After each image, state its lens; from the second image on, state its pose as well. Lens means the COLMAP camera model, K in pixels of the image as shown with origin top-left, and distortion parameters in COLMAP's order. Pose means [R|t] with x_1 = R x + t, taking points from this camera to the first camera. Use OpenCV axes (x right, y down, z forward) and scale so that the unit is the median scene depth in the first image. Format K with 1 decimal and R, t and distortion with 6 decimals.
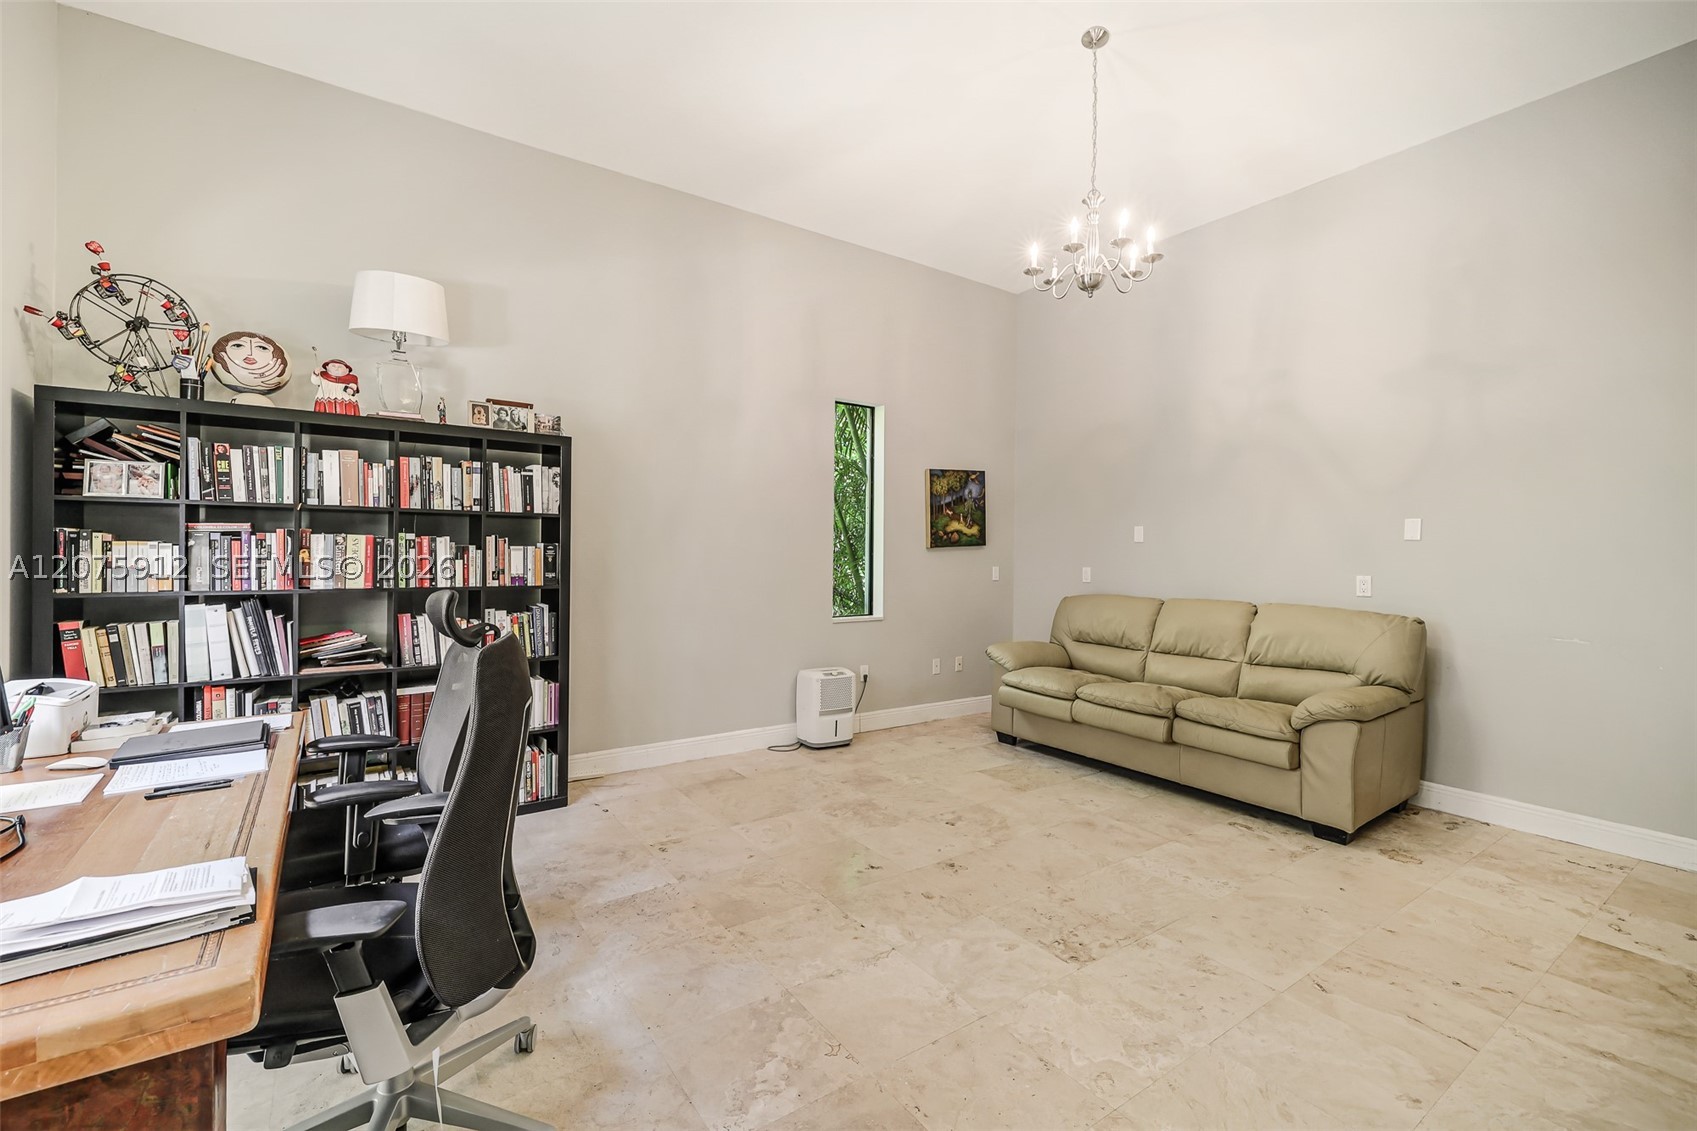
lens RADIAL K [[708.3, 0, 823.8], [0, 708.3, 555.0], [0, 0, 1]] dist [-0.001840, 0.000086]
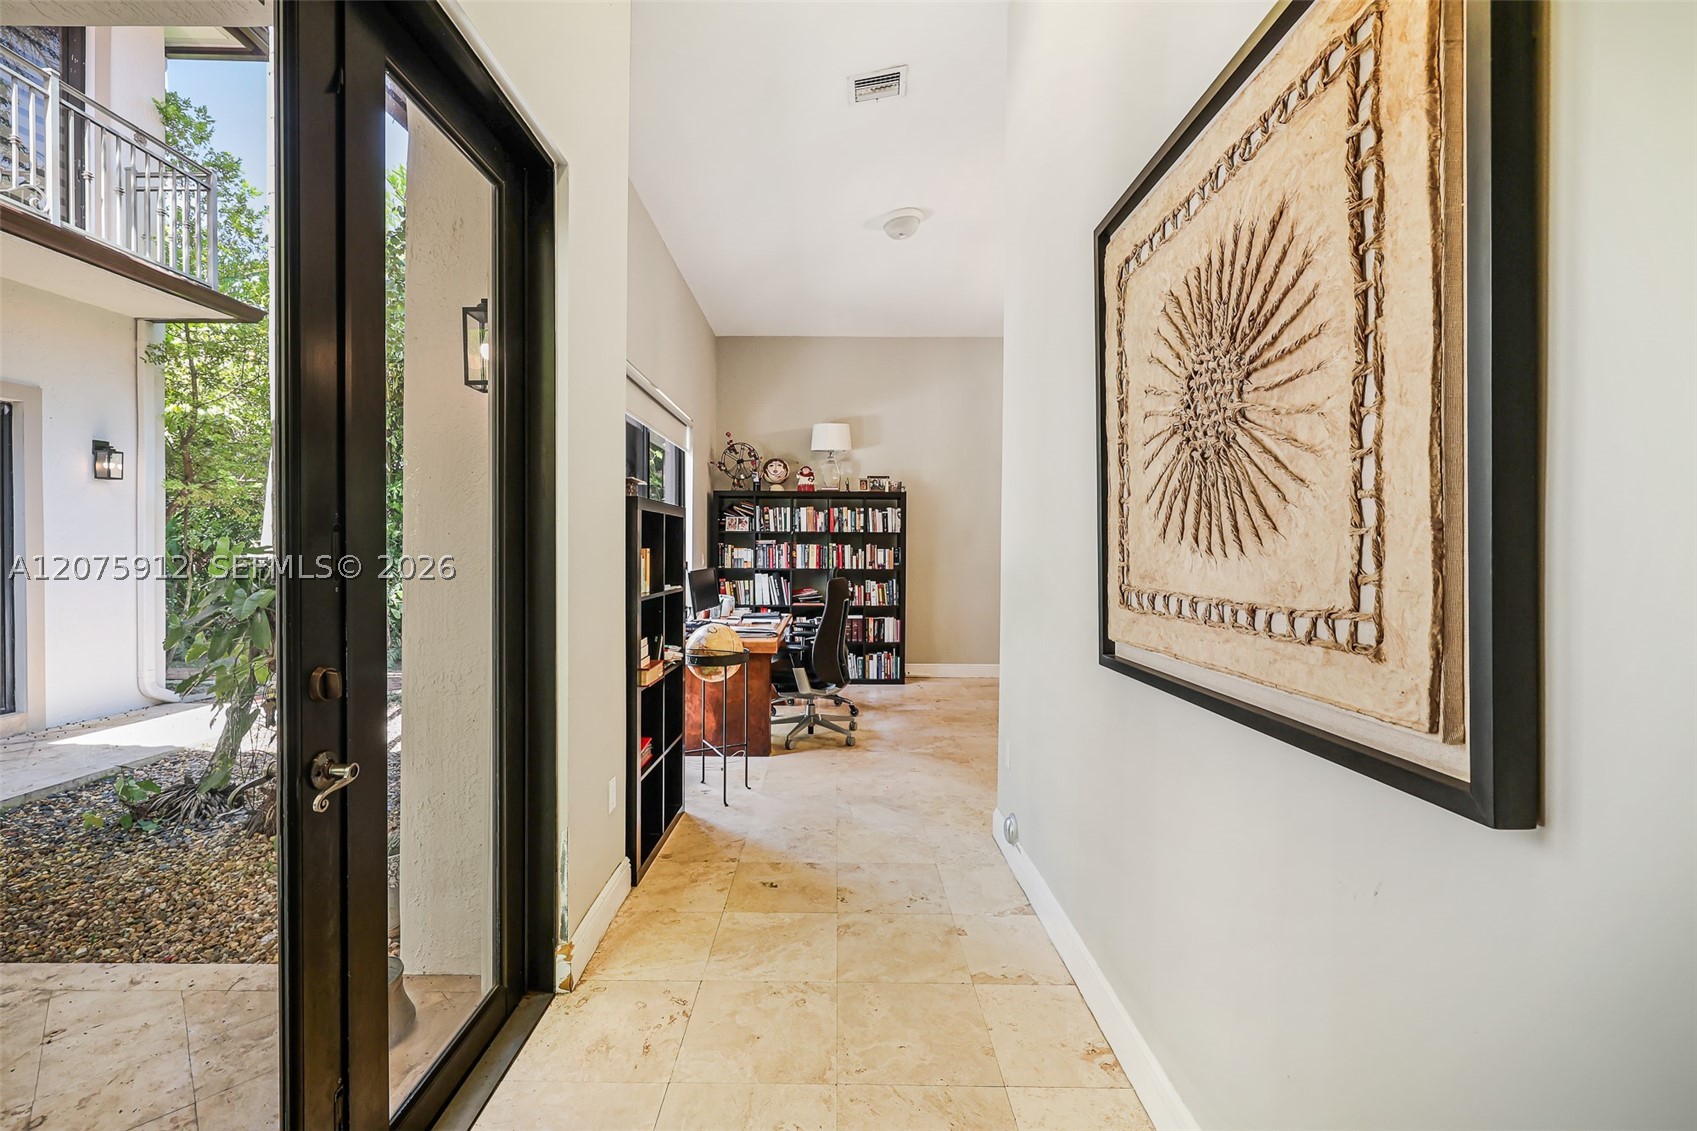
lens RADIAL K [[708.3, 0, 832.3], [0, 708.3, 553.9], [0, 0, 1]] dist [-0.001840, 0.000086]
pose [[0.827232, 0.000823, -0.561860, 0.613353], [-0.000682, 1.000000, 0.000461, -0.000048], [0.561860, 0.000002, 0.827232, -0.773296]]
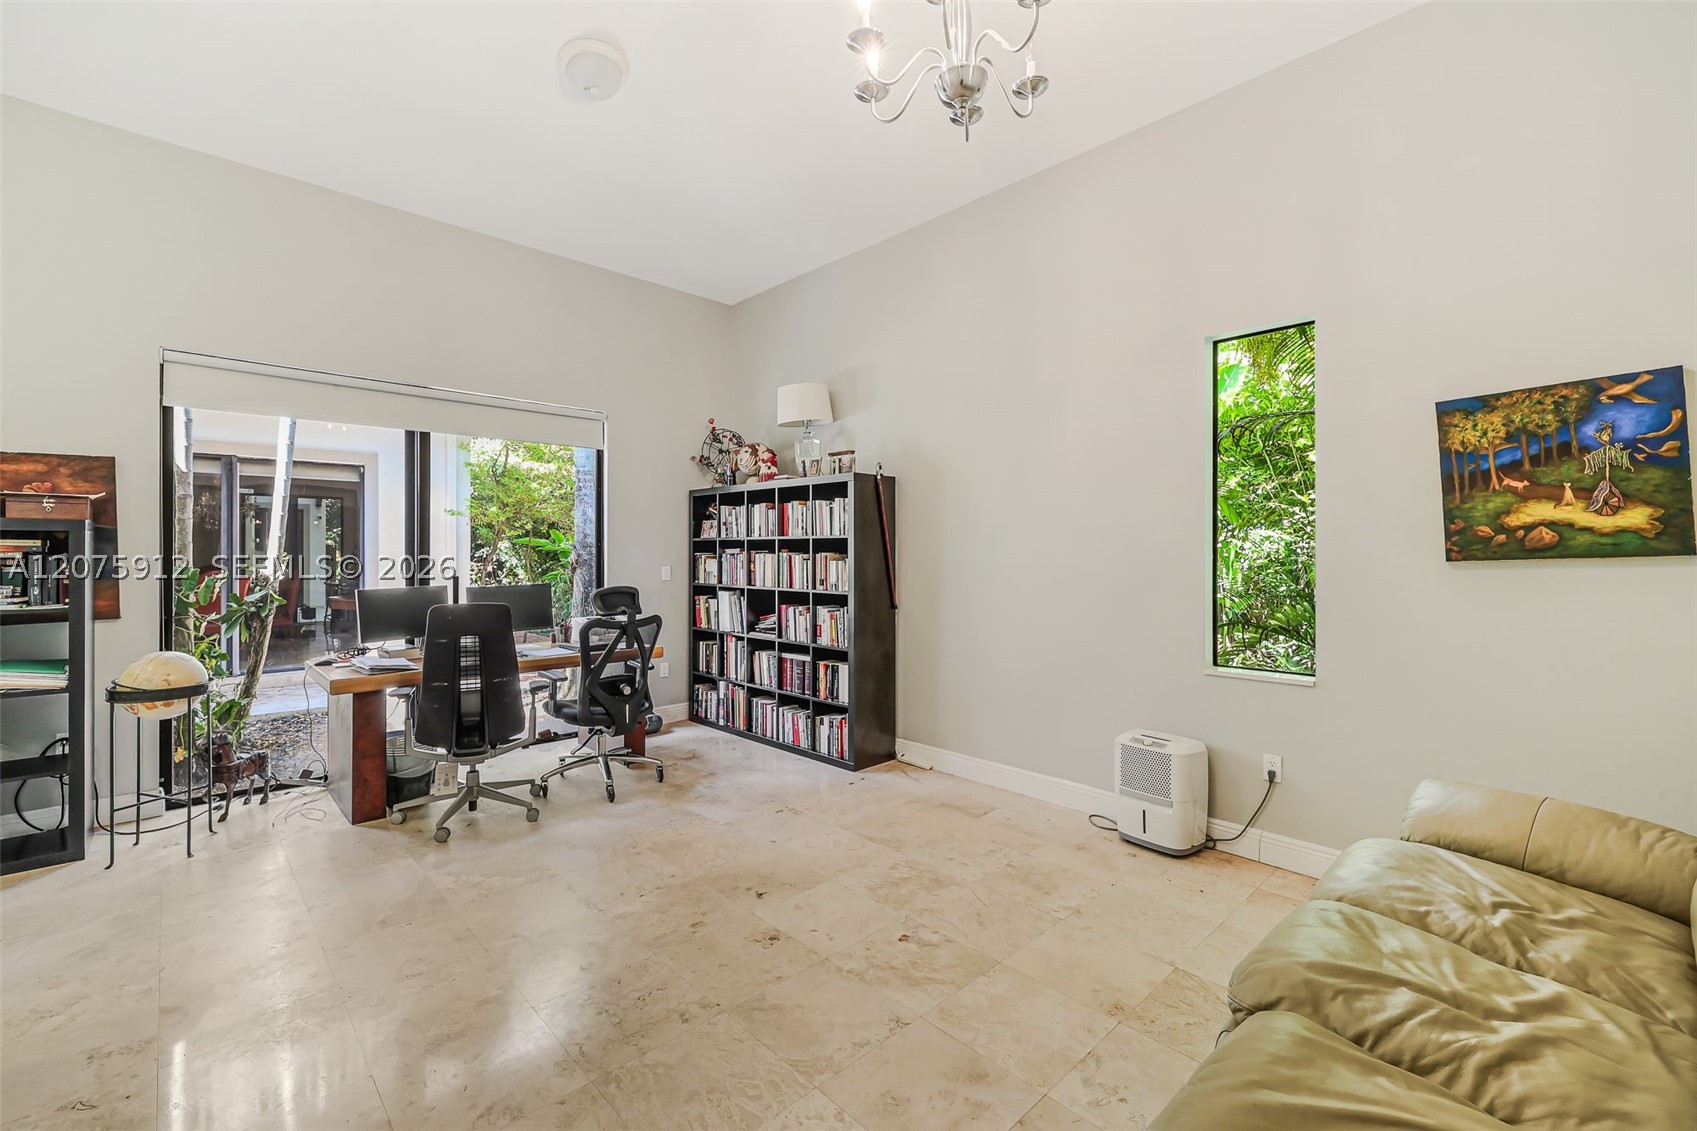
lens RADIAL K [[708.3, 0, 844.6], [0, 708.3, 552.1], [0, 0, 1]] dist [-0.001840, 0.000086]
pose [[0.177199, -0.011137, -0.984112, 0.945024], [-0.005458, 0.999909, -0.012299, -0.013684], [0.984160, 0.007551, 0.177122, 0.848465]]
